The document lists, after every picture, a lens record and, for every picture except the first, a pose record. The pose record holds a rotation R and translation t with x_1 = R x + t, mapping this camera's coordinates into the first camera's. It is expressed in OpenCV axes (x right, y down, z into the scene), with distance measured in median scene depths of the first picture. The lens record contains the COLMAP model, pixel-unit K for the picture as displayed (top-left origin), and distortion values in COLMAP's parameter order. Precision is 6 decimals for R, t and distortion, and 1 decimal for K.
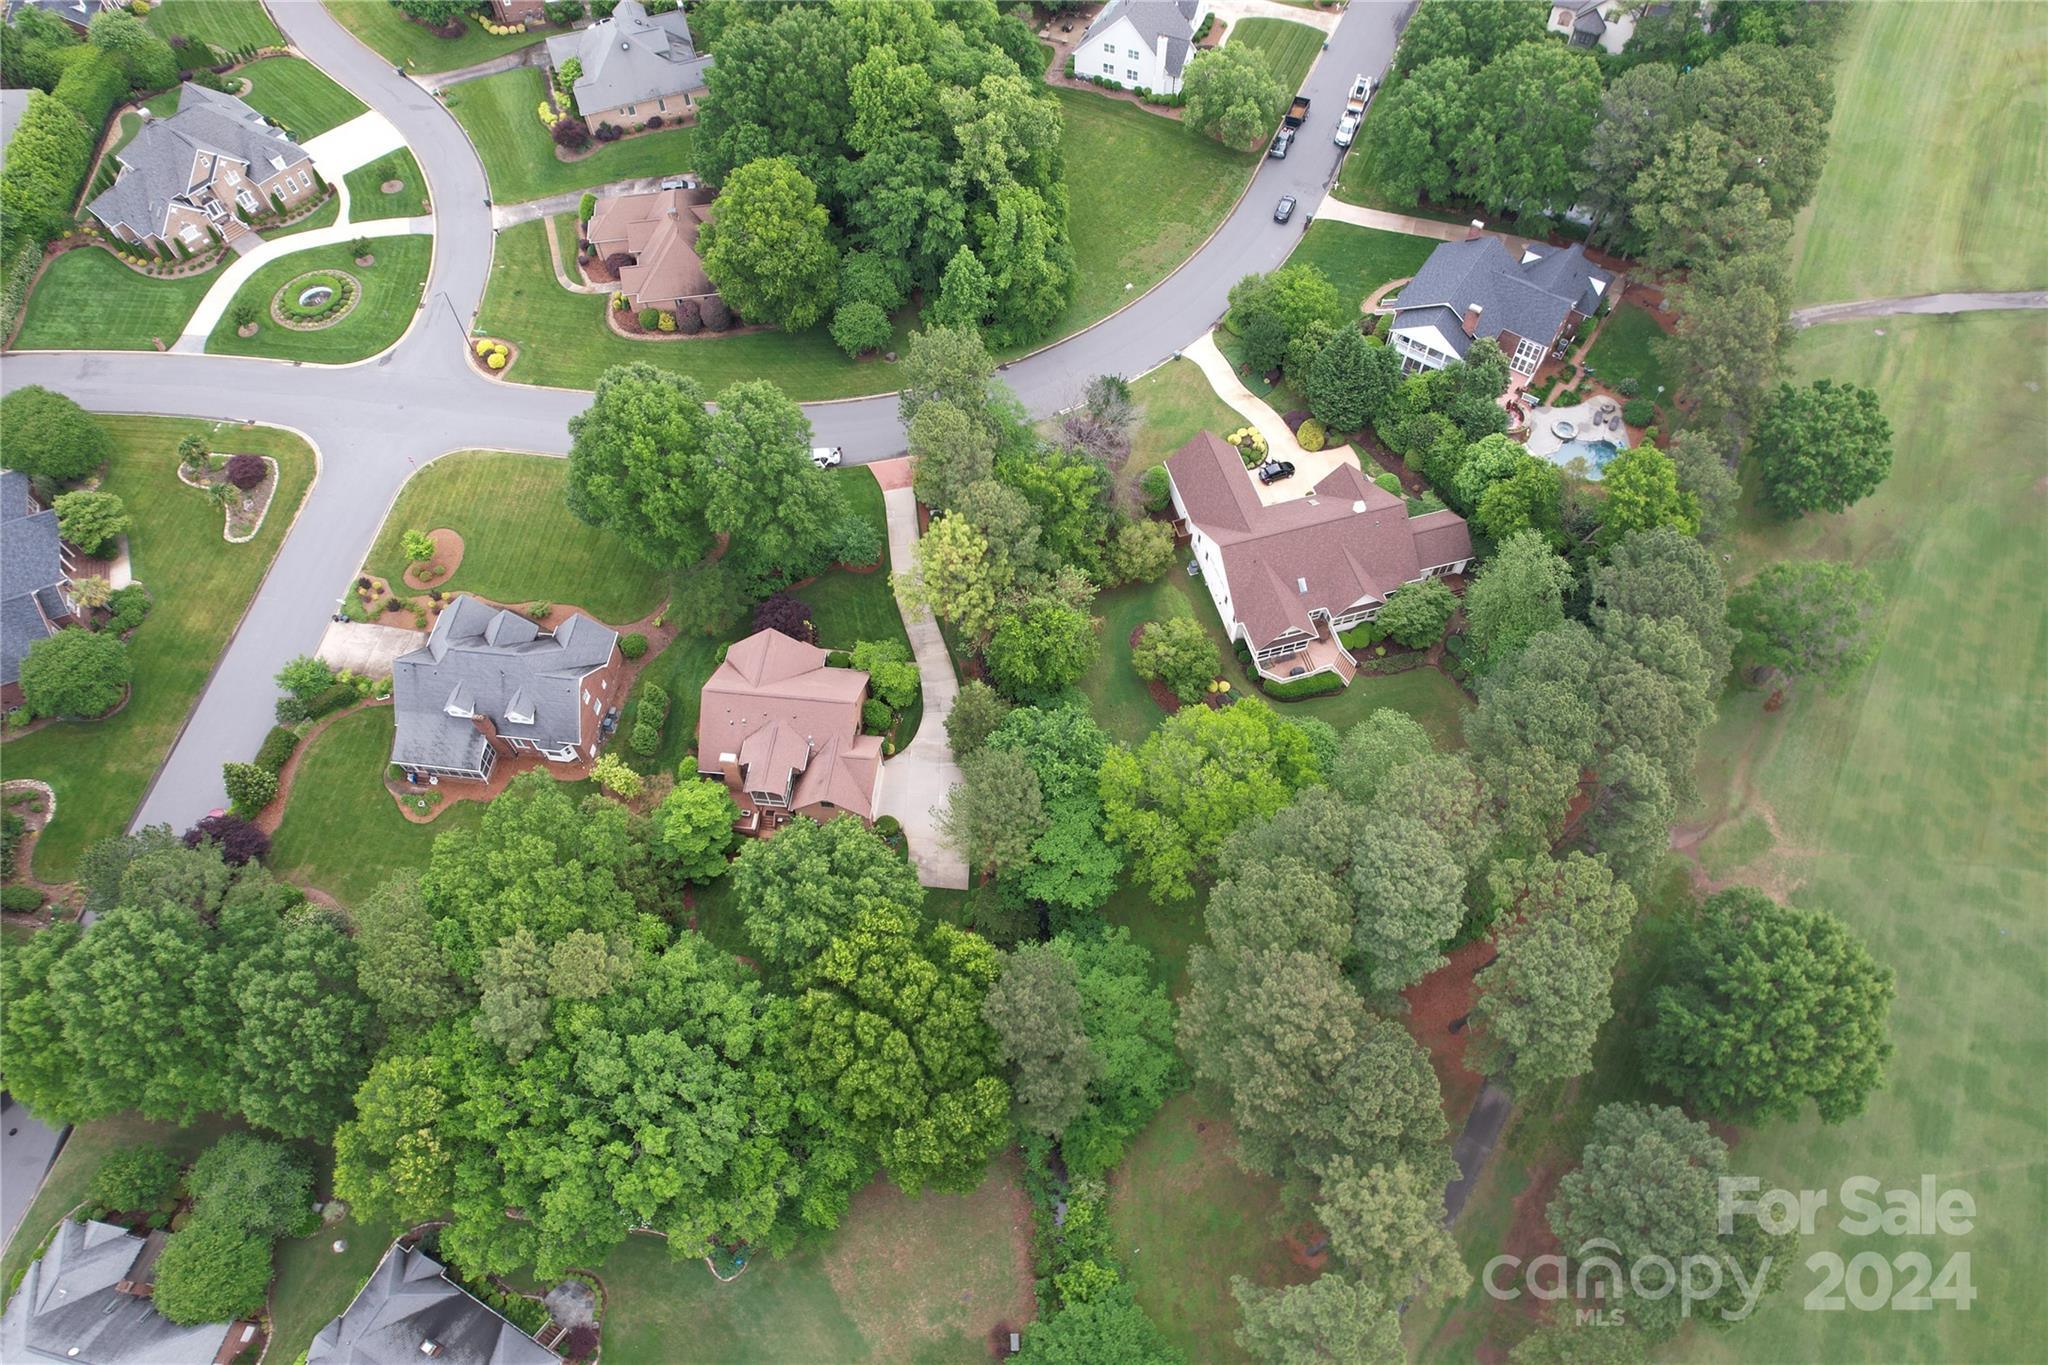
lens RADIAL K [[1308.6, 0, 1033.8], [0, 1308.6, 690.5], [0, 0, 1]] dist [-0.083769, 0.076814]
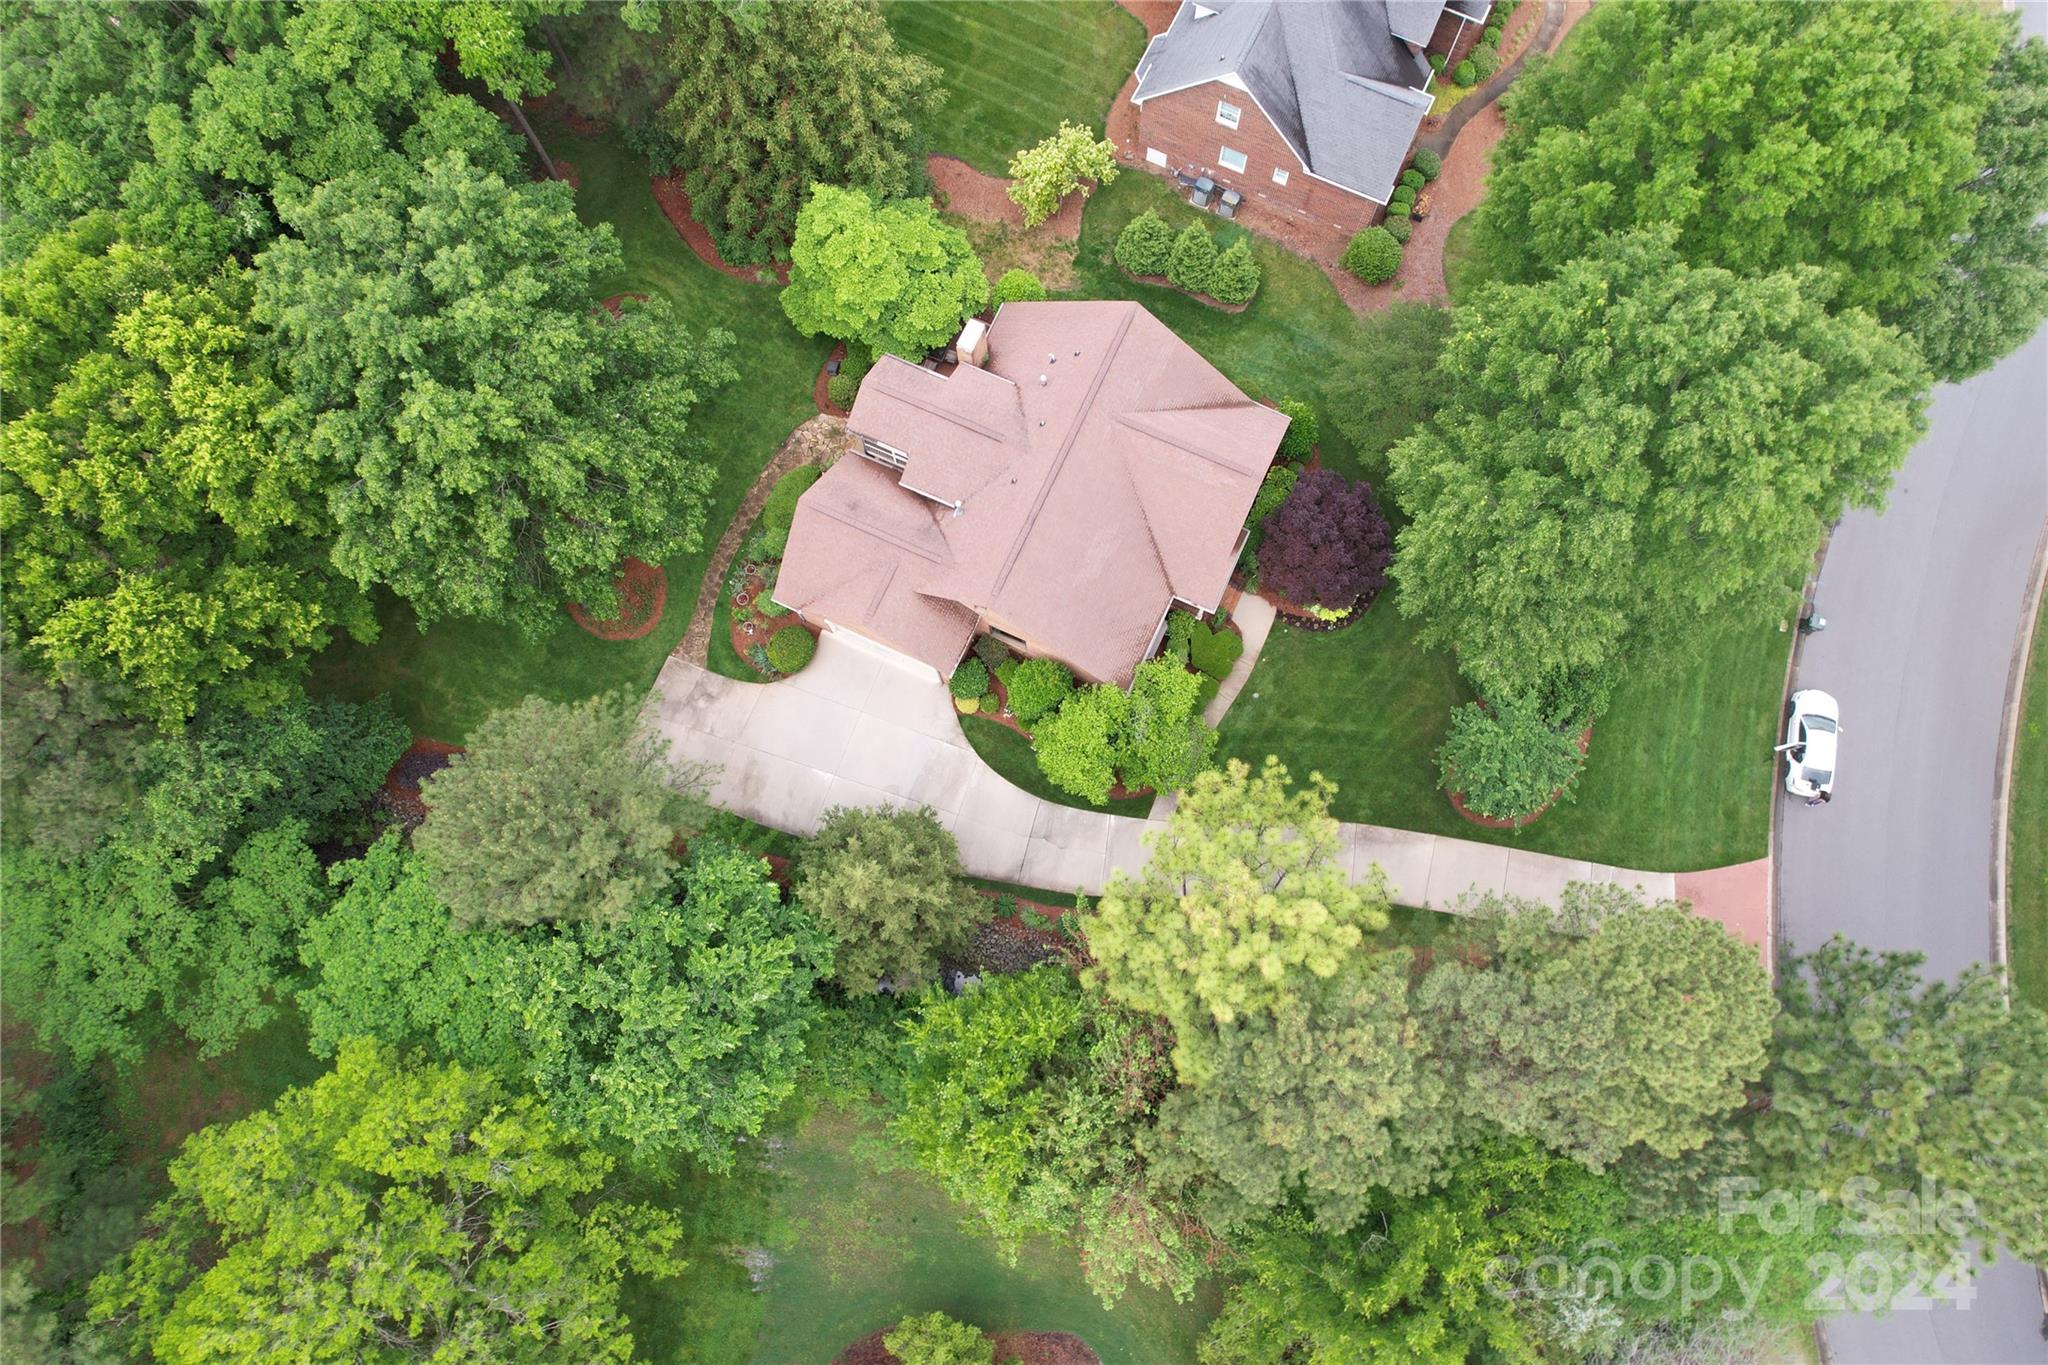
lens RADIAL K [[1298.8, 0, 1033.3], [0, 1298.8, 692.0], [0, 0, 1]] dist [-0.082159, 0.069777]
pose [[-0.321712, 0.926601, -0.194712, -0.030603], [-0.802778, -0.157895, 0.574993, -0.227346], [0.502045, 0.341293, 0.794651, 0.619021]]
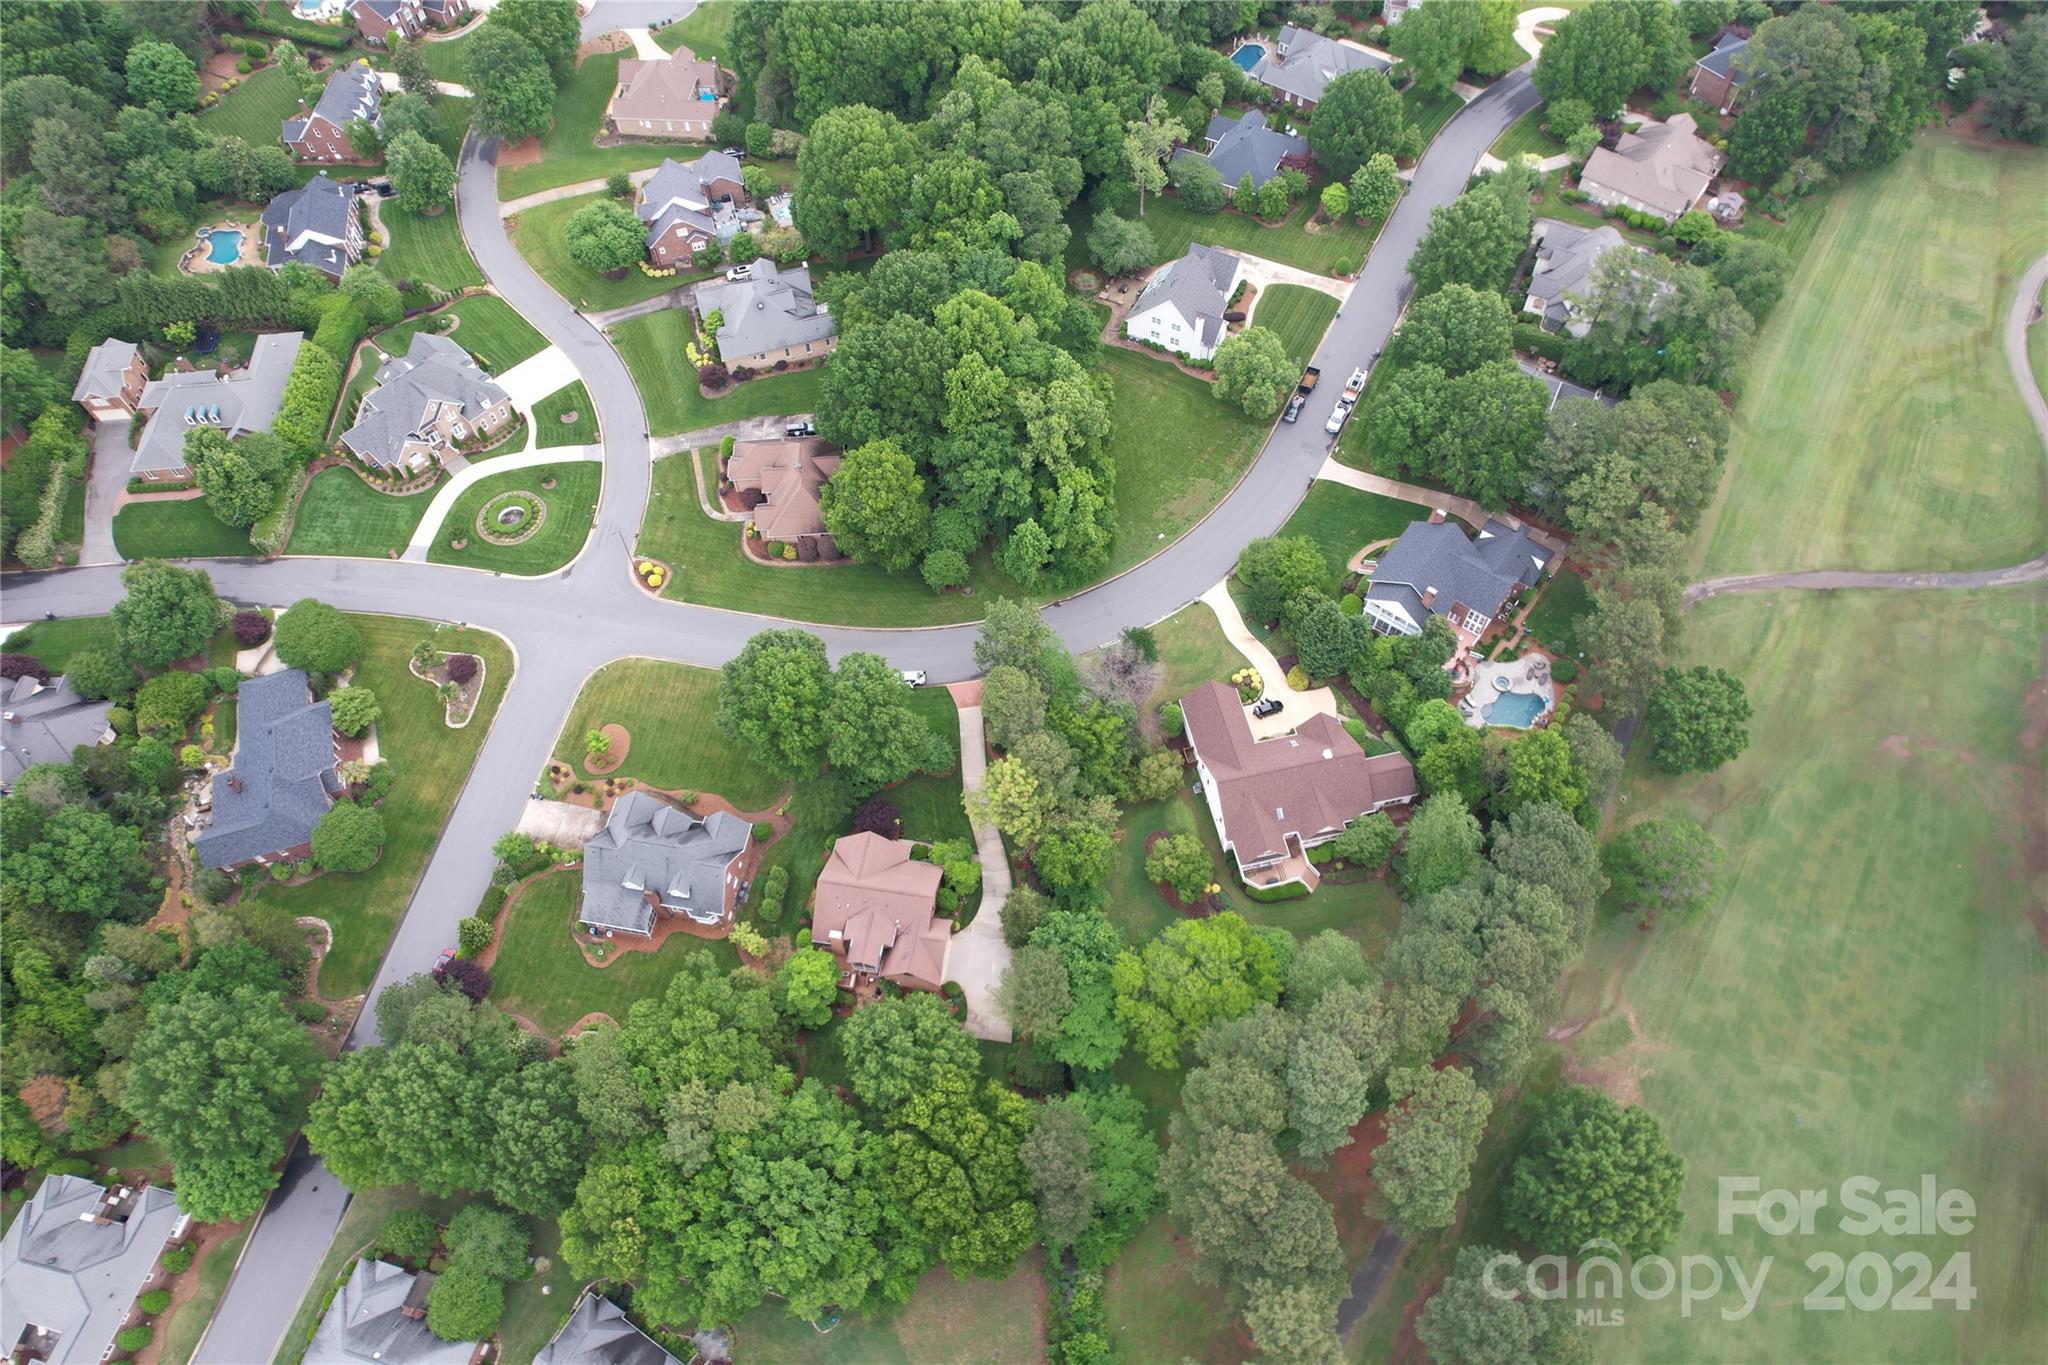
lens RADIAL K [[1308.6, 0, 1033.8], [0, 1308.6, 690.5], [0, 0, 1]] dist [-0.083769, 0.076814]
pose [[0.998410, 0.045712, -0.032984, -0.000391], [-0.046079, 0.998883, -0.010429, -0.173850], [0.032470, 0.011932, 0.999401, -0.292487]]
